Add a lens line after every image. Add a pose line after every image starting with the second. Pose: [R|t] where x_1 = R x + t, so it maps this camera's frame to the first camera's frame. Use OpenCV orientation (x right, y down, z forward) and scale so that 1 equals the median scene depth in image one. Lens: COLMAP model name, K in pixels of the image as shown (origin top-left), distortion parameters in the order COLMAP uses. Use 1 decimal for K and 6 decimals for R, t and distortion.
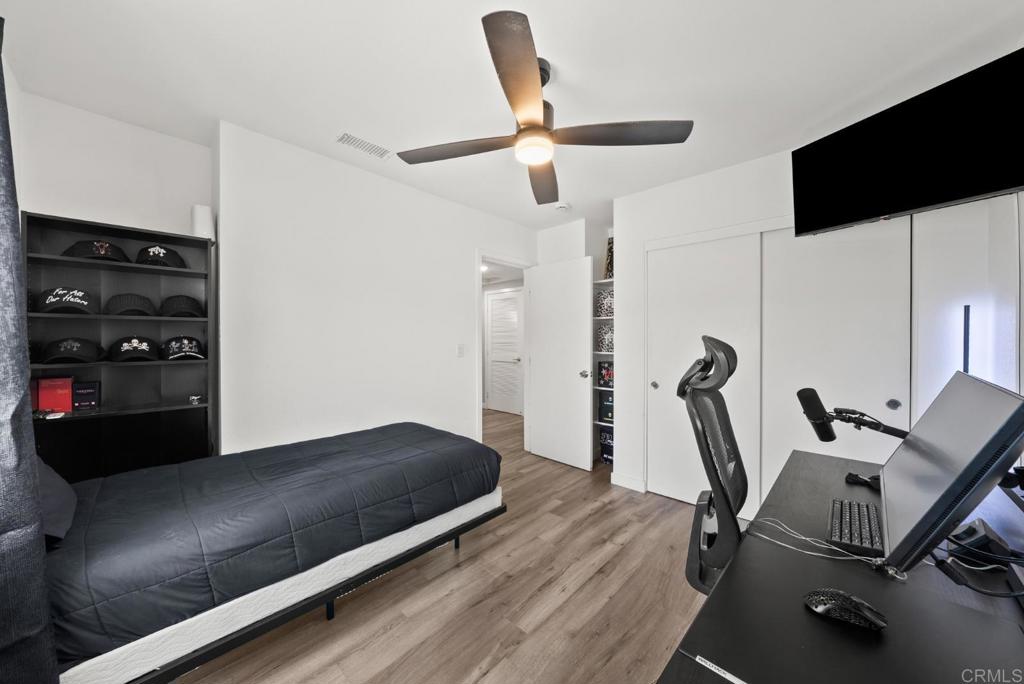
lens RADIAL K [[355.9, 0, 508.9], [0, 355.9, 340.2], [0, 0, 1]] dist [0.000193, 0.000005]
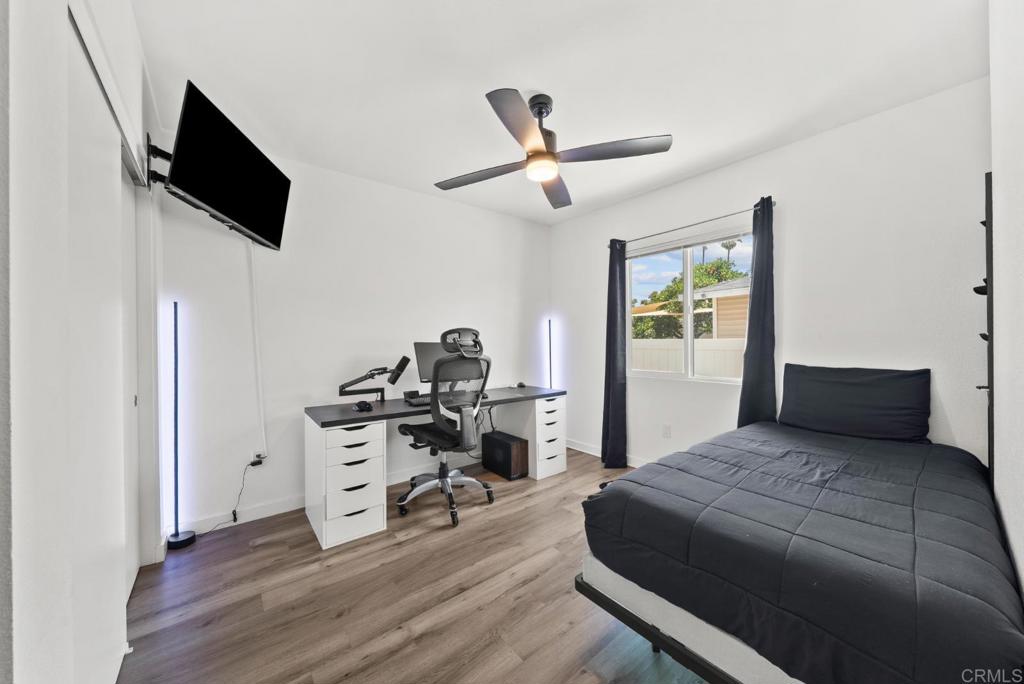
lens RADIAL K [[355.9, 0, 514.1], [0, 355.9, 342.6], [0, 0, 1]] dist [0.000193, 0.000005]
pose [[-0.993272, 0.014147, 0.114936, 0.024603], [0.014811, 0.999878, 0.004928, 0.044103], [-0.114852, 0.006597, -0.993361, 1.843577]]
